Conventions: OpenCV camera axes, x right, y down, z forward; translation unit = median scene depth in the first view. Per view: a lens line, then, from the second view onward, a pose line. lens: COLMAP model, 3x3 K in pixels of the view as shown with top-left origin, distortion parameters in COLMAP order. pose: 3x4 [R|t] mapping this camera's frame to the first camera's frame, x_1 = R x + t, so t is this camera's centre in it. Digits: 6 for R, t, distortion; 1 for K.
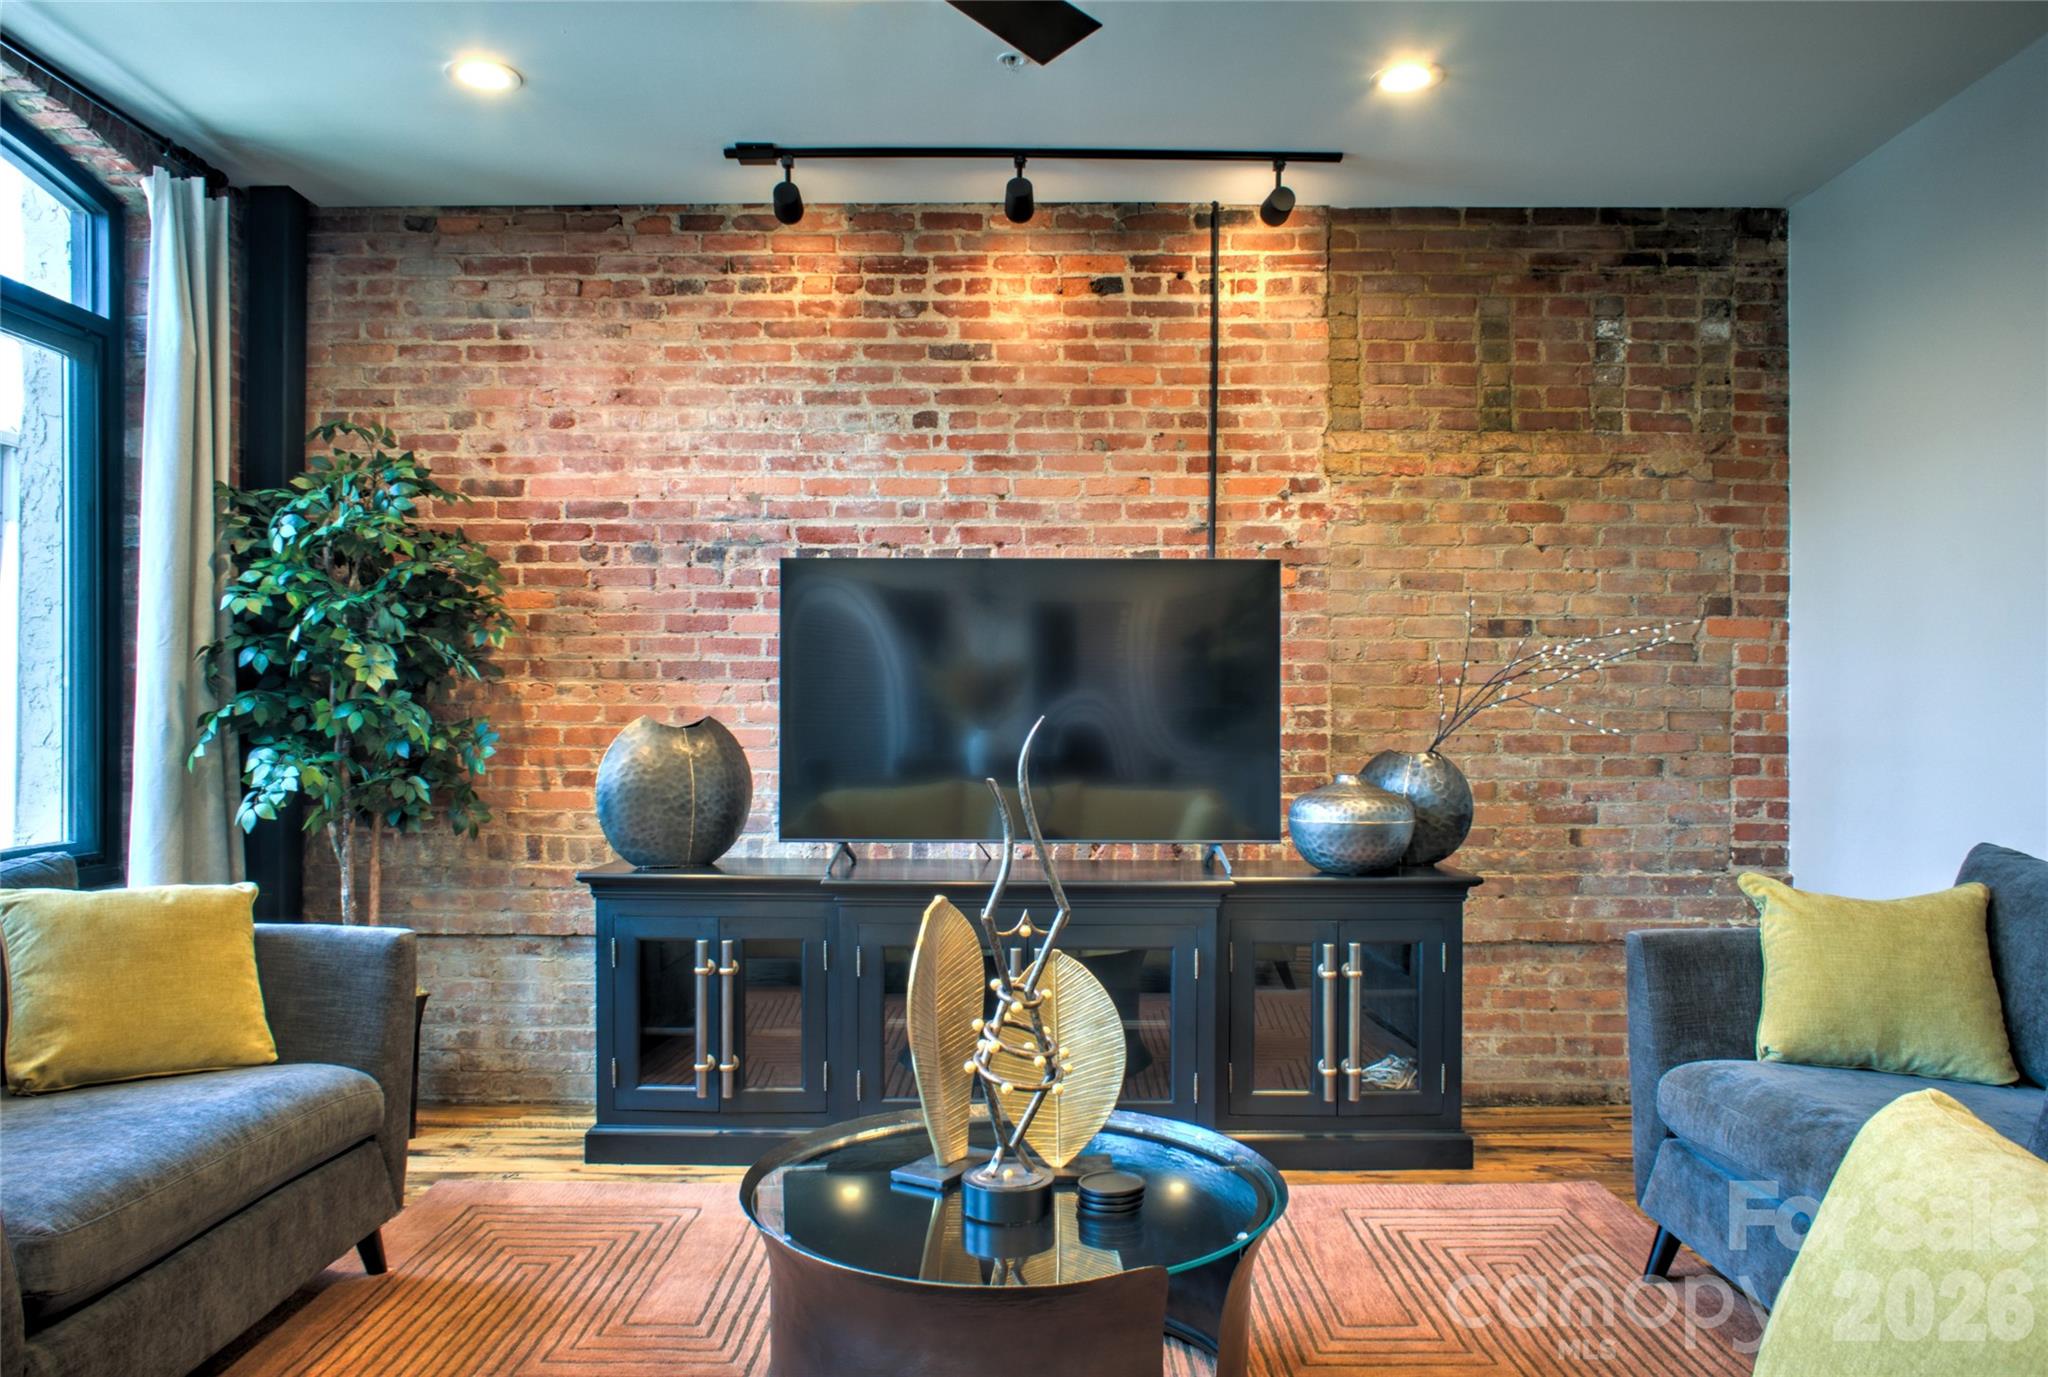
lens RADIAL K [[1424.4, 0, 1013.2], [0, 1424.4, 708.5], [0, 0, 1]] dist [-0.069891, 0.097888]
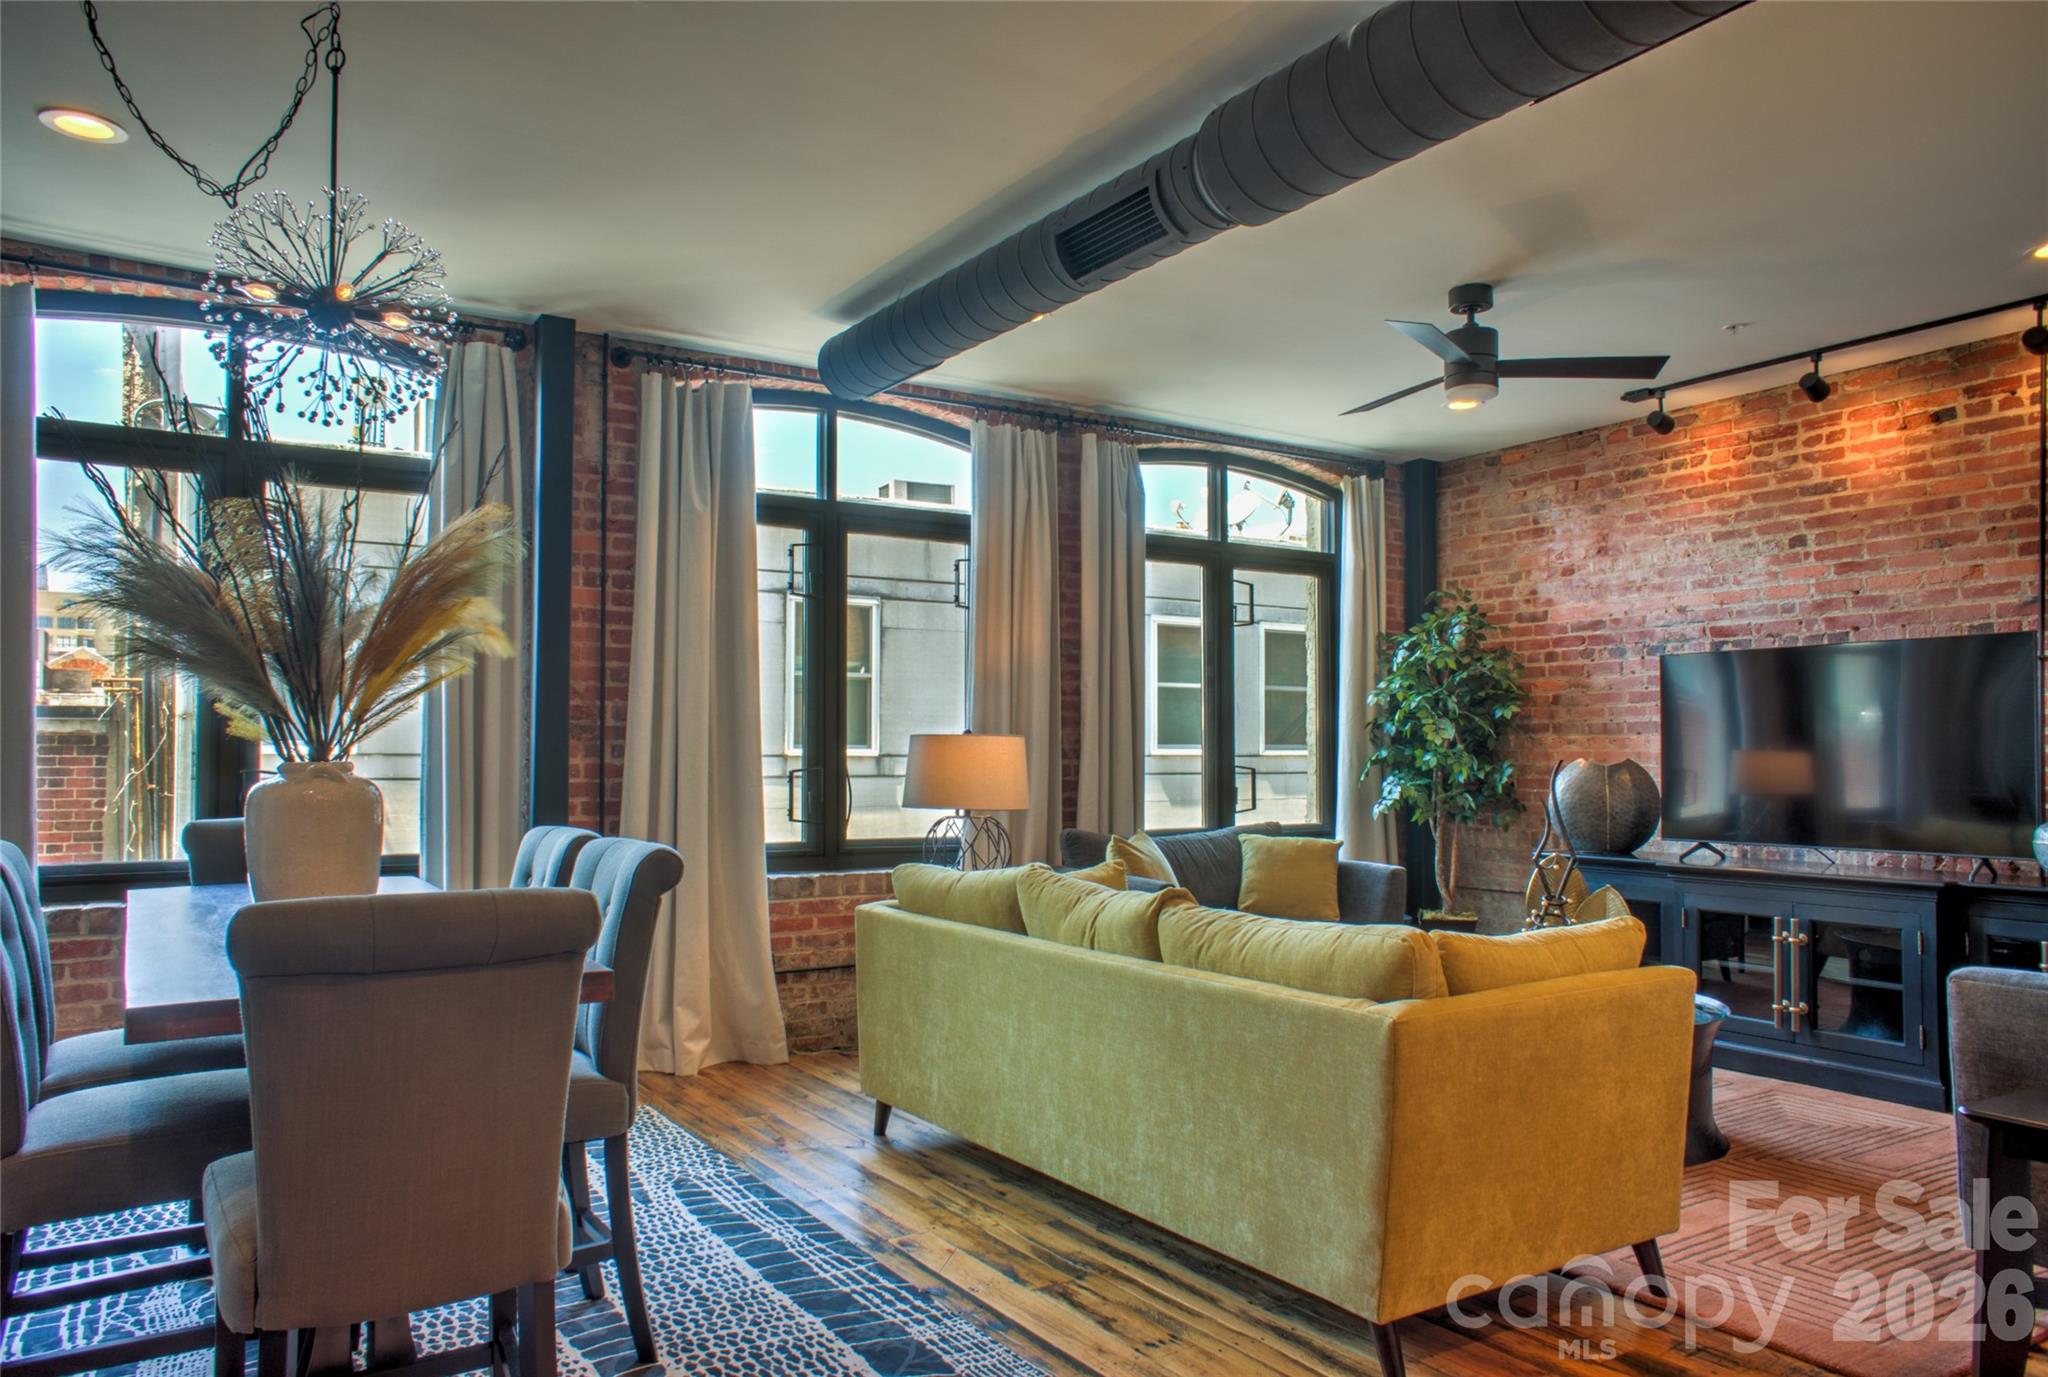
lens RADIAL K [[1424.4, 0, 1013.2], [0, 1424.4, 708.5], [0, 0, 1]] dist [-0.069891, 0.097888]
pose [[0.537933, -0.031289, -0.842407, 0.671090], [0.007200, 0.999445, -0.032525, -0.003104], [0.842957, 0.011431, 0.537859, -0.369855]]
